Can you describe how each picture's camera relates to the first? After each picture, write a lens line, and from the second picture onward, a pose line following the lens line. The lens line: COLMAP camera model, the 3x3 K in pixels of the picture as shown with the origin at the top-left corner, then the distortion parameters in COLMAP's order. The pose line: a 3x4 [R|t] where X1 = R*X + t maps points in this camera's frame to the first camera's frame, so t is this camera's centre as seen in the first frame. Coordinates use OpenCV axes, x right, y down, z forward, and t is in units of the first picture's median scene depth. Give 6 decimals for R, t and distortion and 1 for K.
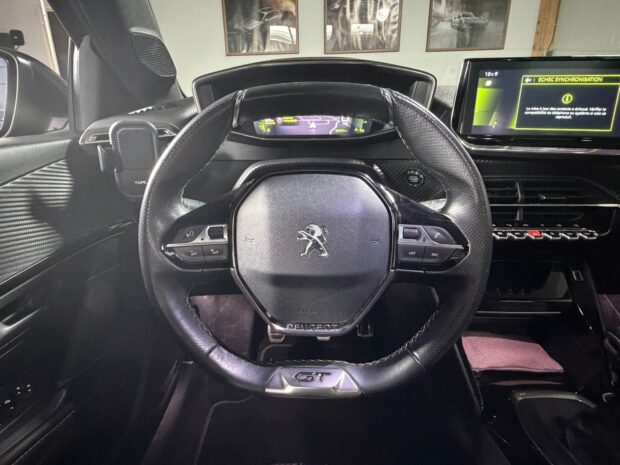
lens RADIAL K [[377.3, 0, 305.9], [0, 377.3, 232.3], [0, 0, 1]] dist [0.006858, -0.002017]
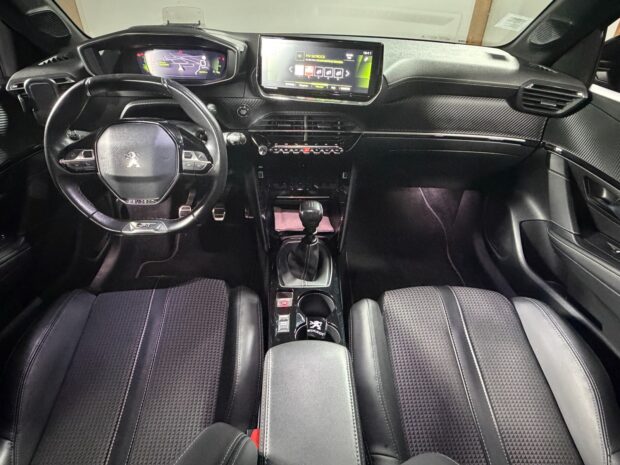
lens RADIAL K [[377.3, 0, 312.0], [0, 377.3, 227.3], [0, 0, 1]] dist [0.006858, -0.002017]
pose [[0.997460, -0.012268, 0.070167, 0.735497], [-0.005906, 0.967419, 0.253110, -0.128092], [-0.070986, -0.252882, 0.964890, -1.002938]]
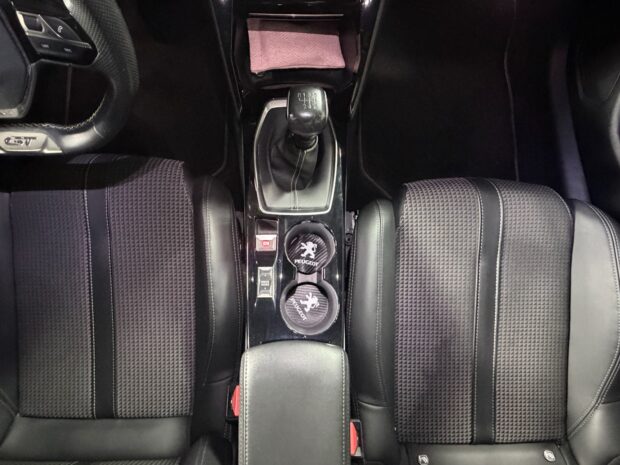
lens RADIAL K [[377.3, 0, 309.0], [0, 377.3, 232.8], [0, 0, 1]] dist [0.006858, -0.002017]
pose [[0.998606, -0.022355, 0.047824, 0.819451], [-0.029790, 0.509259, 0.860097, -0.501184], [-0.043582, -0.860323, 0.507883, 0.082215]]
